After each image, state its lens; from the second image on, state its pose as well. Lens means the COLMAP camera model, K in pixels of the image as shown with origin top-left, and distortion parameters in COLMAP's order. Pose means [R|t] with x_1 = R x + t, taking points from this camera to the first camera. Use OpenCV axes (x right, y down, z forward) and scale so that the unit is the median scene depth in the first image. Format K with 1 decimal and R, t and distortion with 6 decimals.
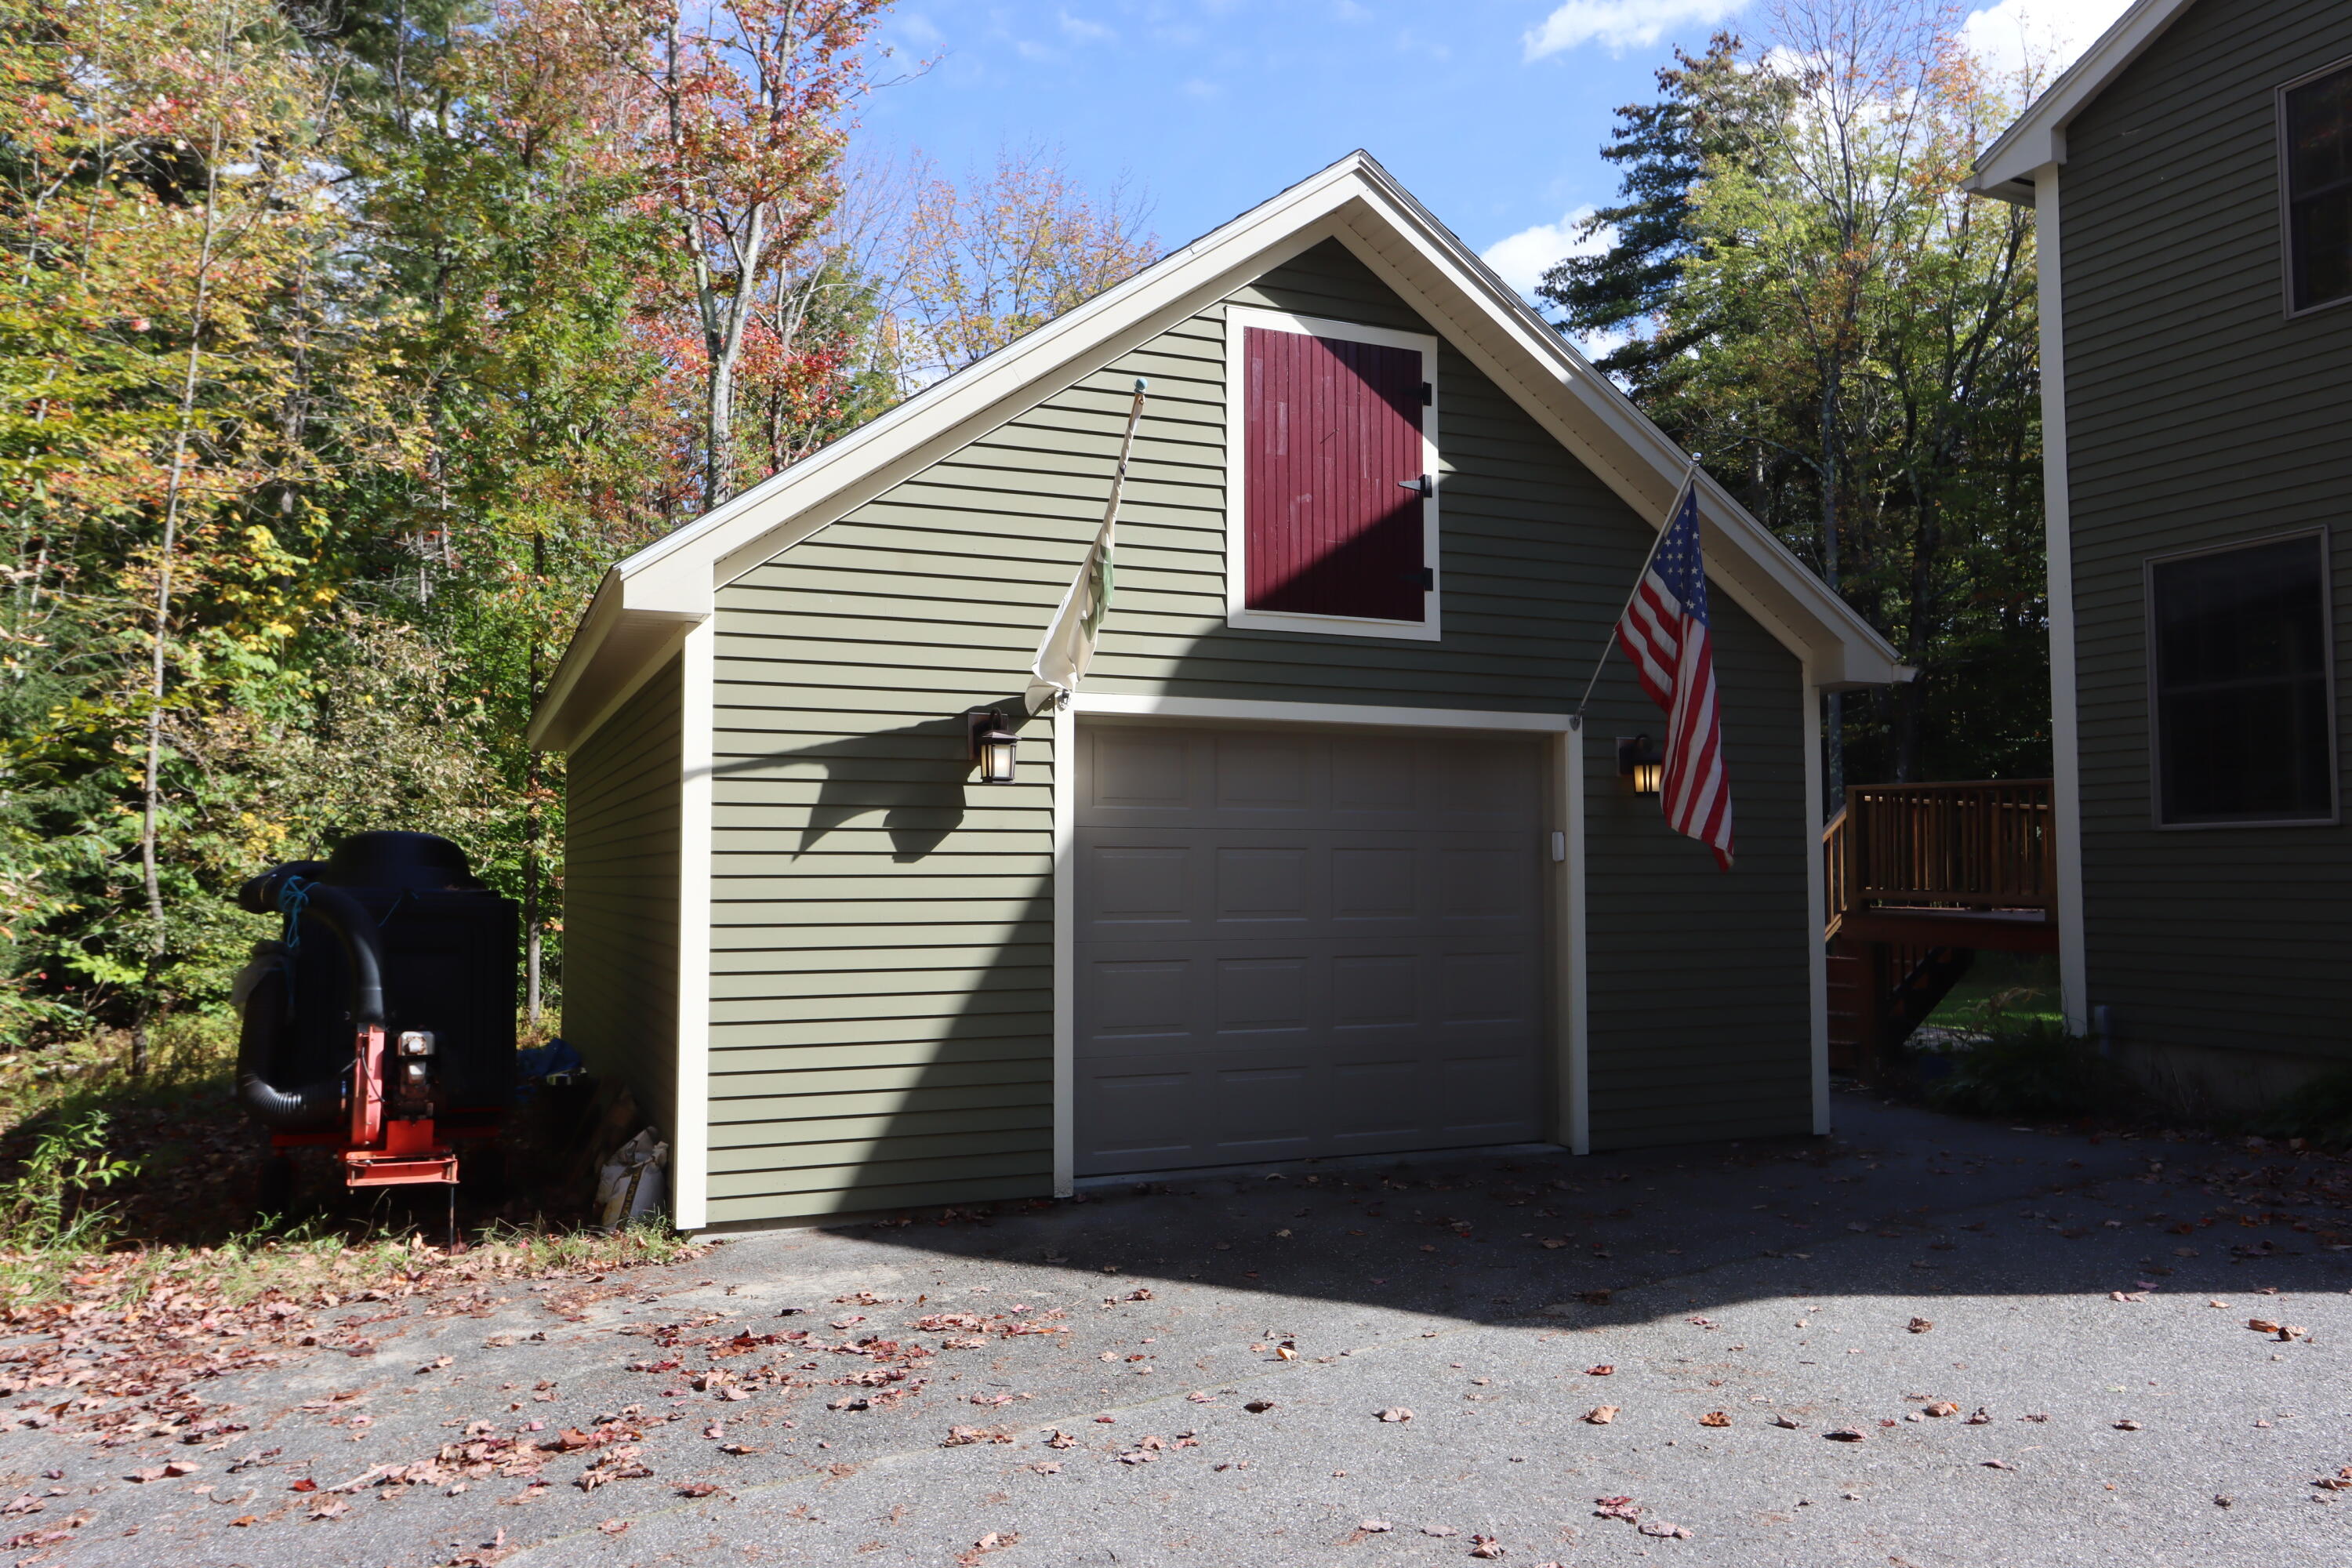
lens RADIAL K [[1732.5, 0, 1175.1], [0, 1732.5, 786.5], [0, 0, 1]] dist [0.000511, 0.000152]
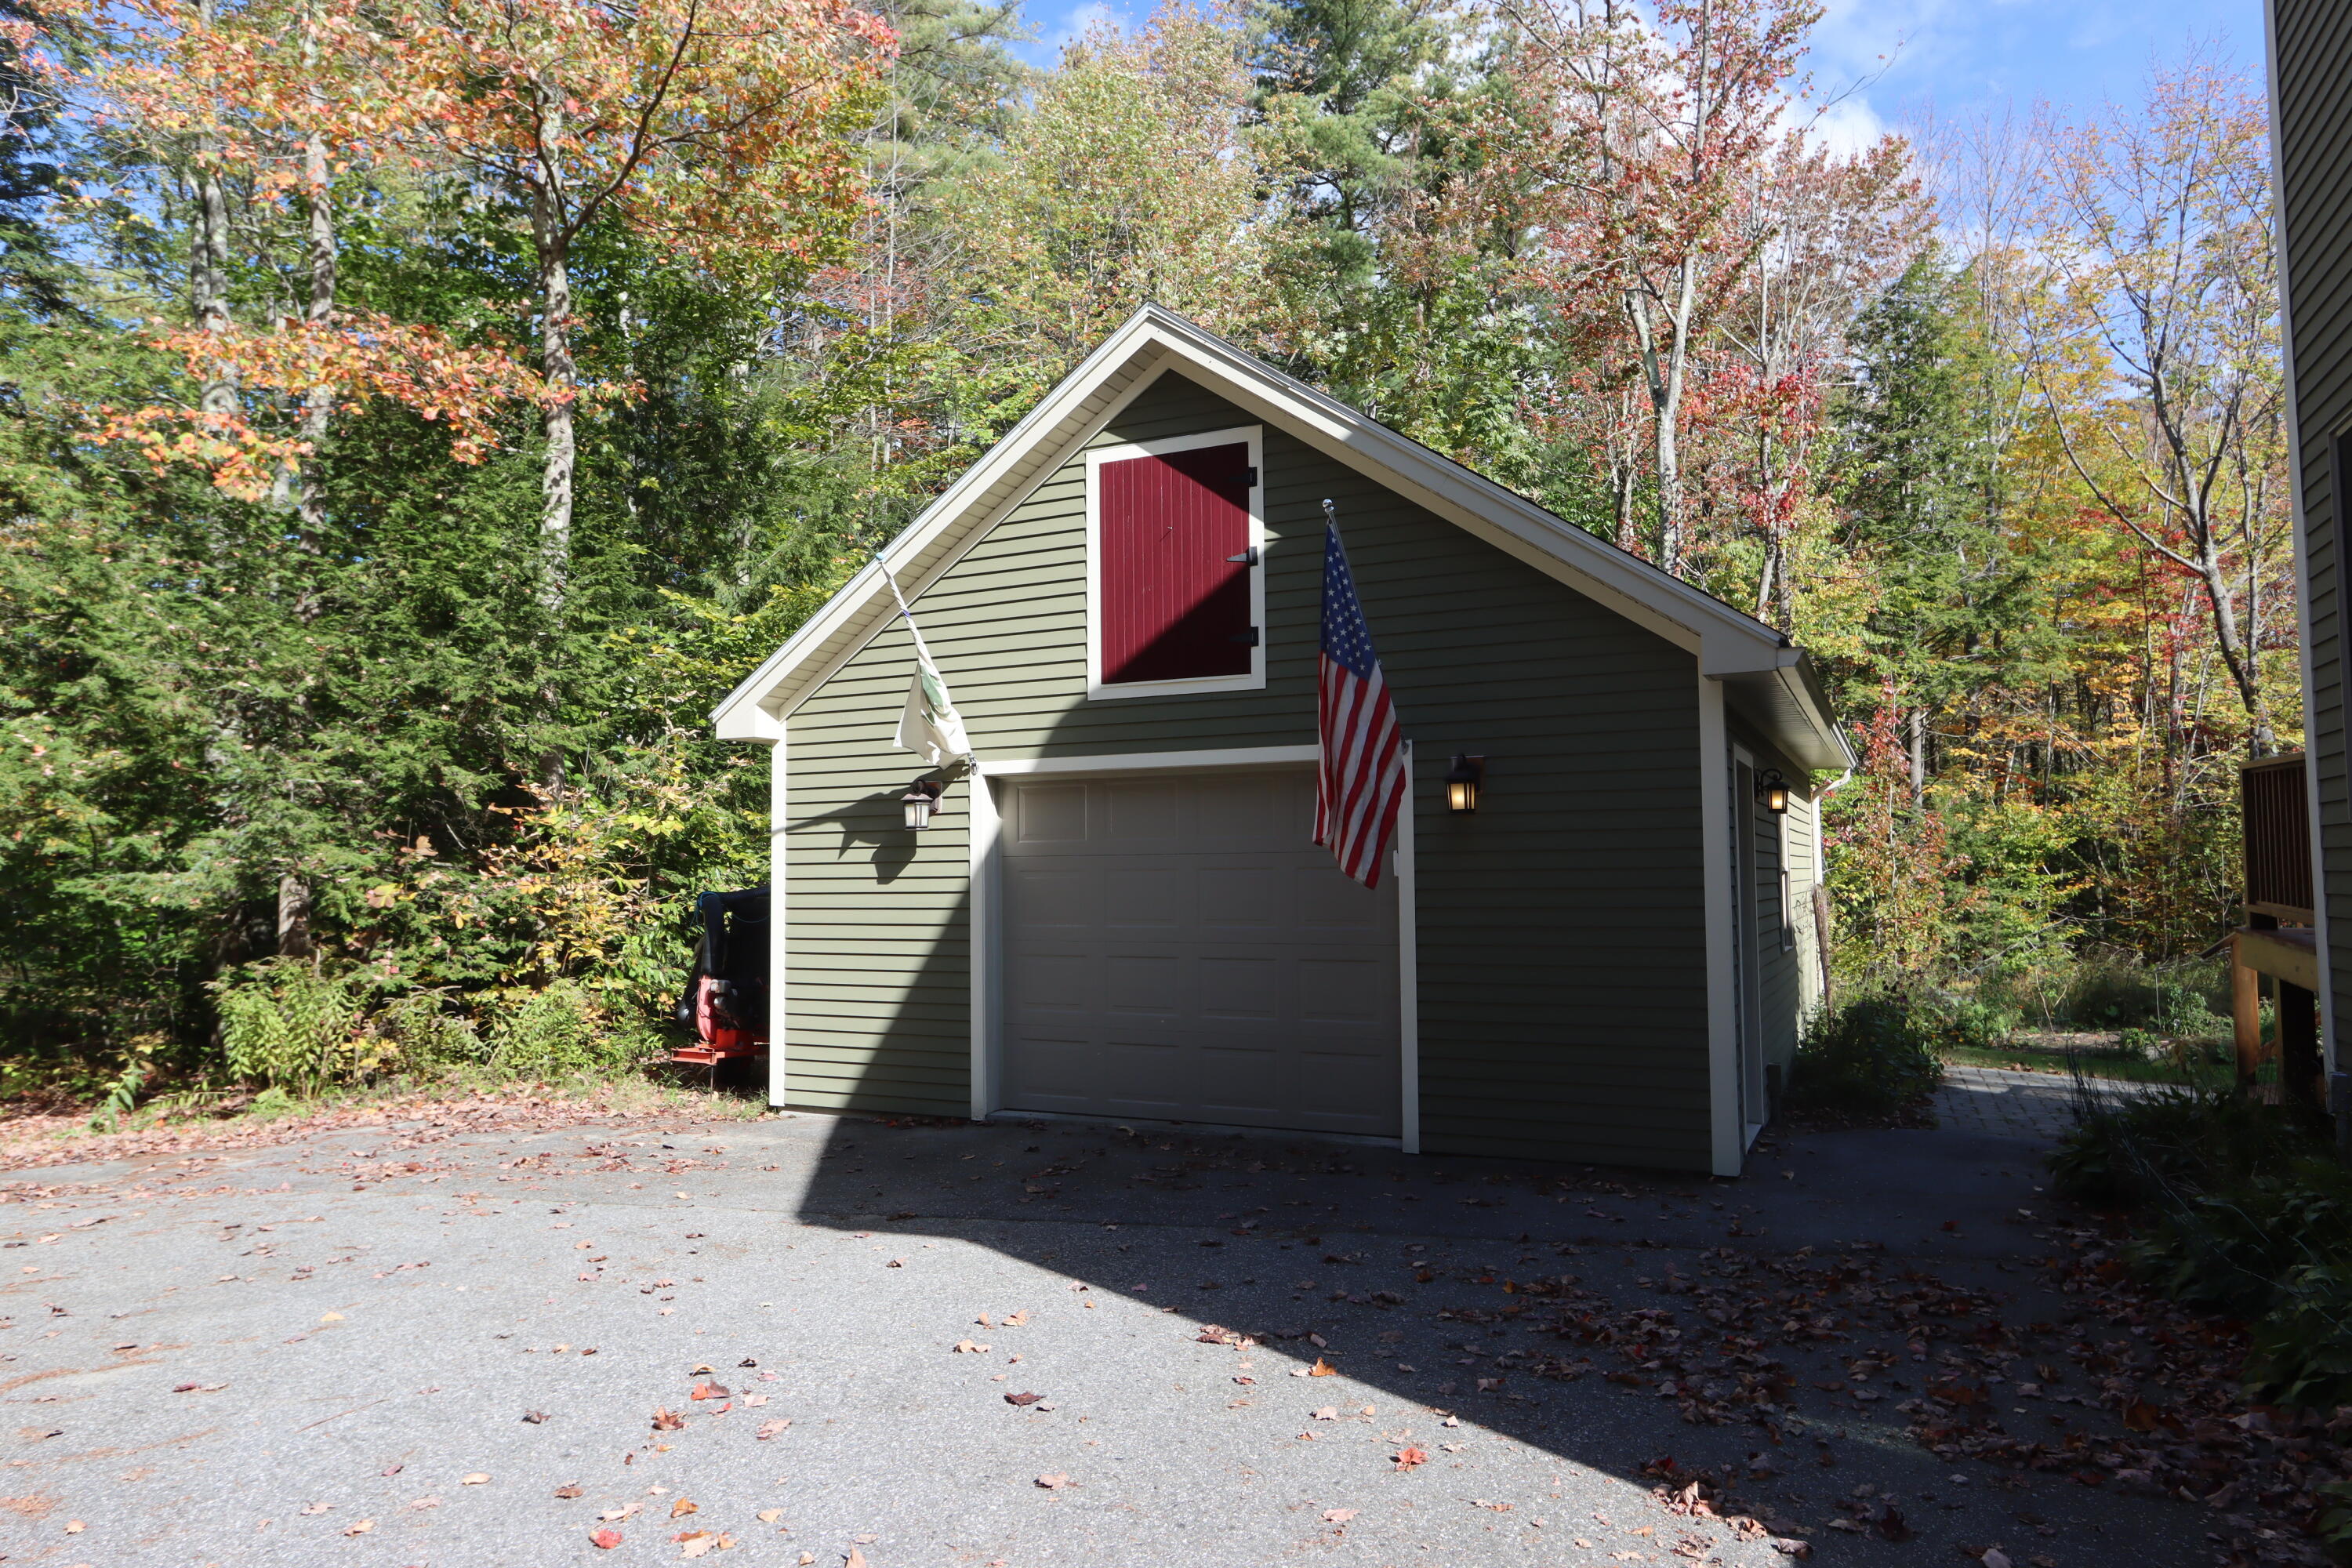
lens RADIAL K [[1592.4, 0, 1178.0], [0, 1592.4, 784.3], [0, 0, 1]] dist [0.001428, 0.001966]
pose [[0.622213, -0.046755, -0.781450, 0.986793], [0.050884, 0.998519, -0.019227, -0.002748], [0.781192, -0.027800, 0.623671, 0.302844]]
